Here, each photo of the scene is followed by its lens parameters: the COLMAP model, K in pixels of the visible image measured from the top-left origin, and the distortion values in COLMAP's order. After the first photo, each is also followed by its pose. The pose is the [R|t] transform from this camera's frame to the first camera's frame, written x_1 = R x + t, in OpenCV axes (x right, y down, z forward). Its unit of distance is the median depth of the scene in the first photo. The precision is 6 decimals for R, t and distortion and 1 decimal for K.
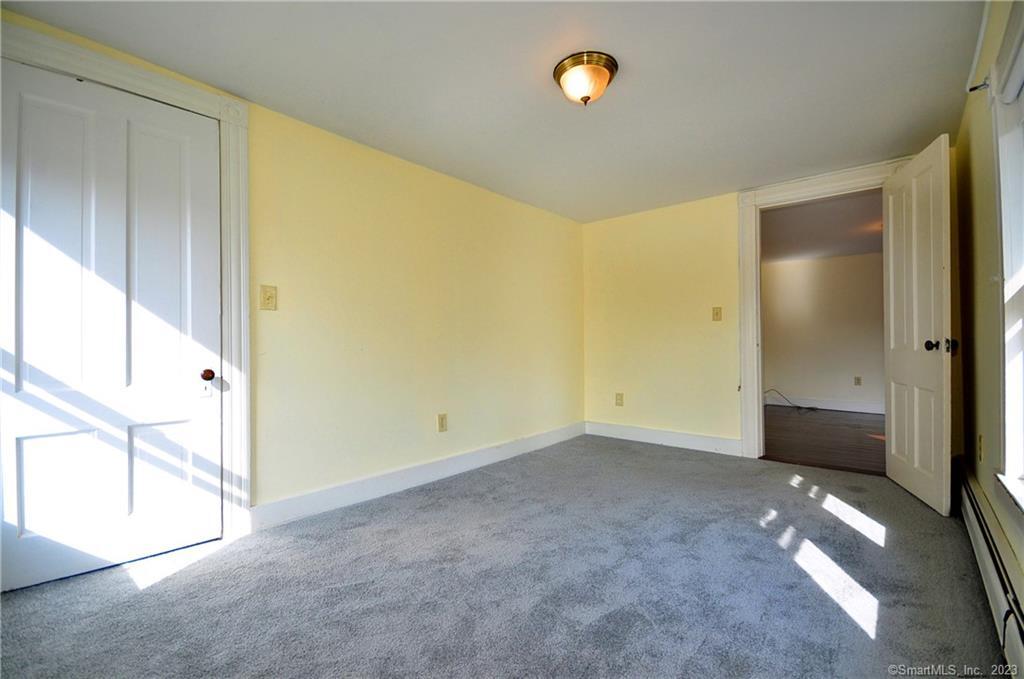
lens RADIAL K [[453.5, 0, 518.4], [0, 453.5, 341.0], [0, 0, 1]] dist [-0.000817, 0.000136]
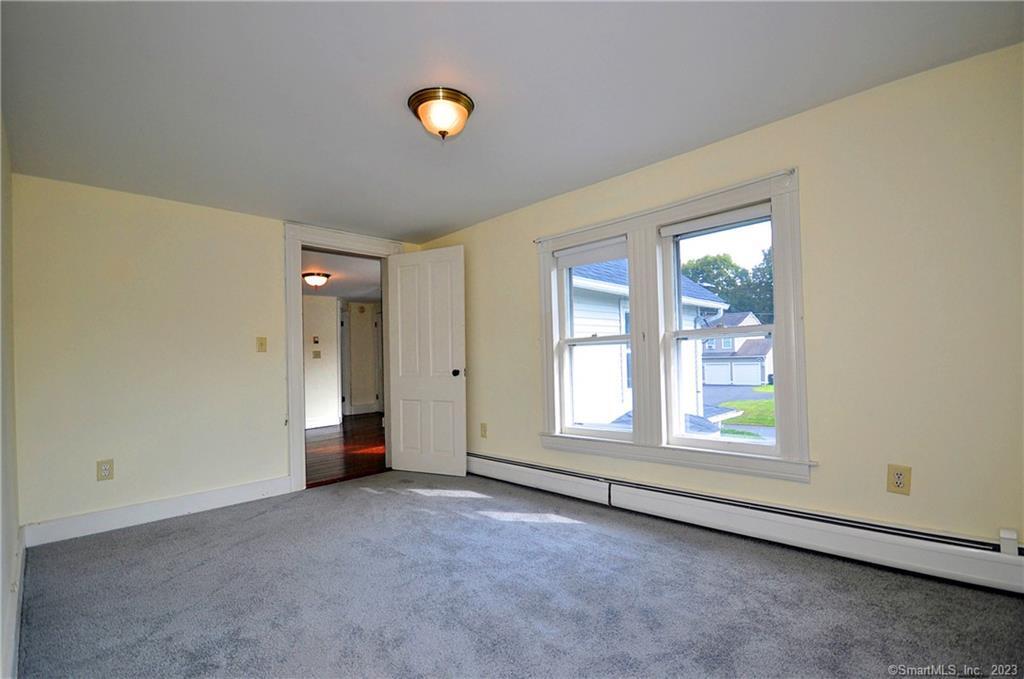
lens RADIAL K [[472.9, 0, 513.7], [0, 472.9, 348.7], [0, 0, 1]] dist [-0.002605, -0.000342]
pose [[0.065344, 0.024788, 0.997555, -0.780180], [0.018473, 0.999490, -0.026046, -0.028364], [-0.997692, 0.020129, 0.064852, 0.709506]]
